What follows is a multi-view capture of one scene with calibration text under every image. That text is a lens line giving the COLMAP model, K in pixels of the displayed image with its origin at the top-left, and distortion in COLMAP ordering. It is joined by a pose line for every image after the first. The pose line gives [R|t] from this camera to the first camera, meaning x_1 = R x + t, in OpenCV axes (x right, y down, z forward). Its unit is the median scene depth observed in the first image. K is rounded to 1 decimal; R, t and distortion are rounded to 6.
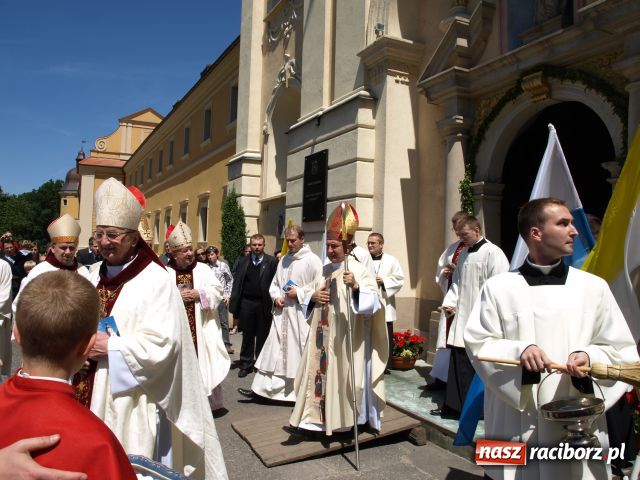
lens RADIAL K [[523.9, 0, 318.2], [0, 523.9, 232.2], [0, 0, 1]] dist [-0.113294, 0.079091]
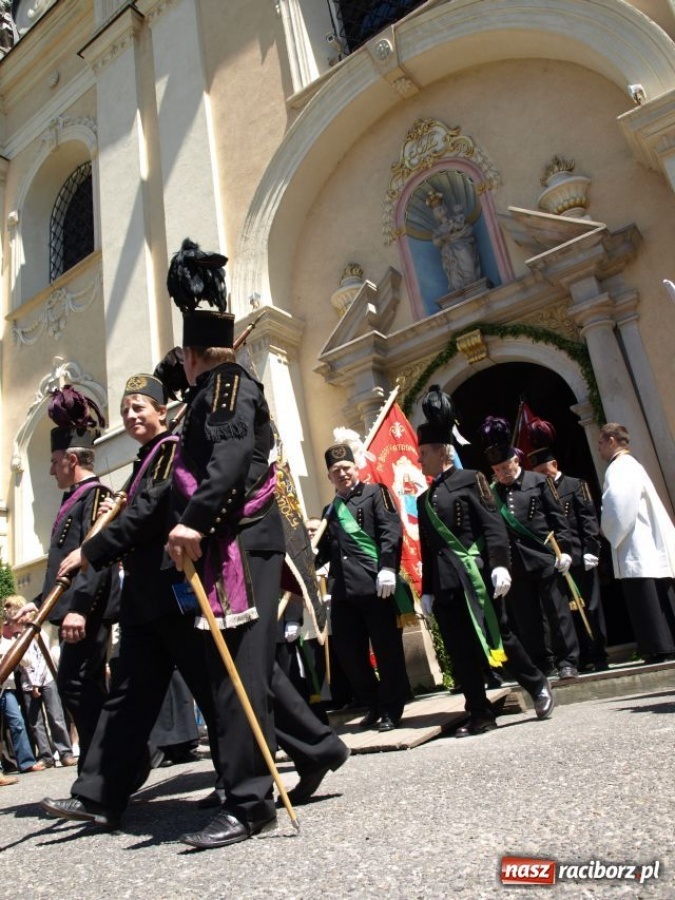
lens RADIAL K [[735.2, 0, 323.7], [0, 735.2, 454.4], [0, 0, 1]] dist [-0.113267, 0.078937]
pose [[0.878351, 0.002035, 0.478012, -0.333039], [0.142483, 0.953420, -0.265873, 0.162052], [-0.456287, 0.301639, 0.837148, 0.050462]]
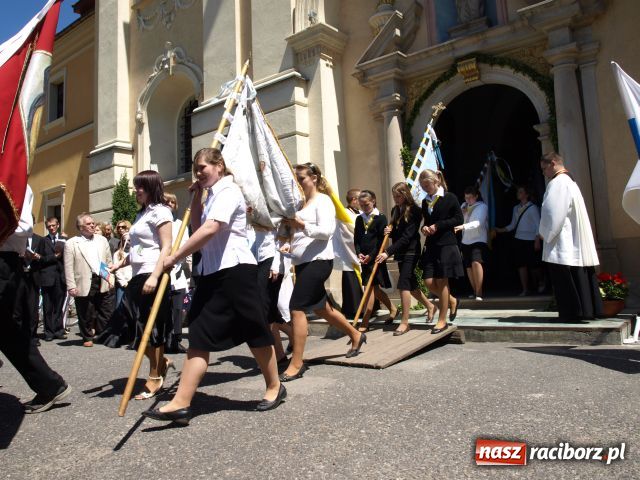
lens RADIAL K [[523.9, 0, 318.2], [0, 523.9, 232.2], [0, 0, 1]] dist [-0.113294, 0.079091]
pose [[0.911221, -0.032396, 0.410641, -0.330985], [0.049886, 0.998244, -0.031944, 0.100692], [-0.408885, 0.049594, 0.911237, 0.012101]]
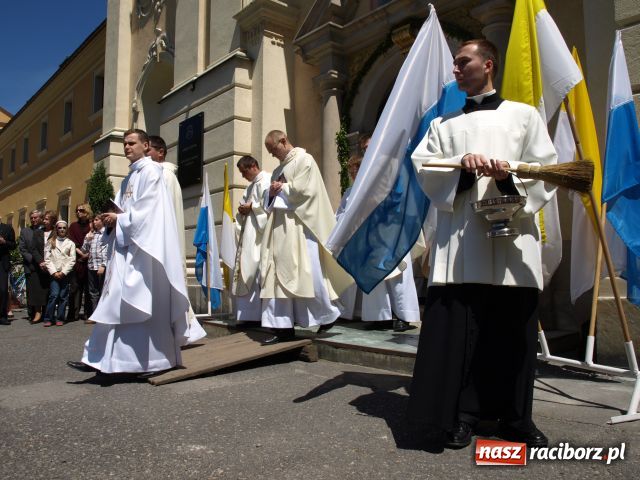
lens RADIAL K [[523.9, 0, 318.2], [0, 523.9, 232.2], [0, 0, 1]] dist [-0.113294, 0.079091]
pose [[0.969075, -0.018236, 0.246092, -0.018752], [0.024190, 0.999483, -0.021193, 0.104597], [-0.245579, 0.026491, 0.969015, 0.002375]]
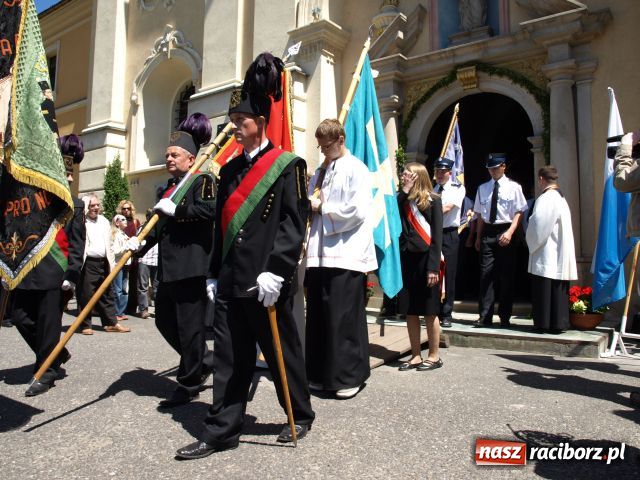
lens RADIAL K [[523.9, 0, 318.2], [0, 523.9, 232.2], [0, 0, 1]] dist [-0.113294, 0.079091]
pose [[0.898797, 0.011576, 0.438212, -0.349395], [-0.008845, 0.999927, -0.008275, 0.085836], [-0.438275, 0.003561, 0.898834, 0.005721]]
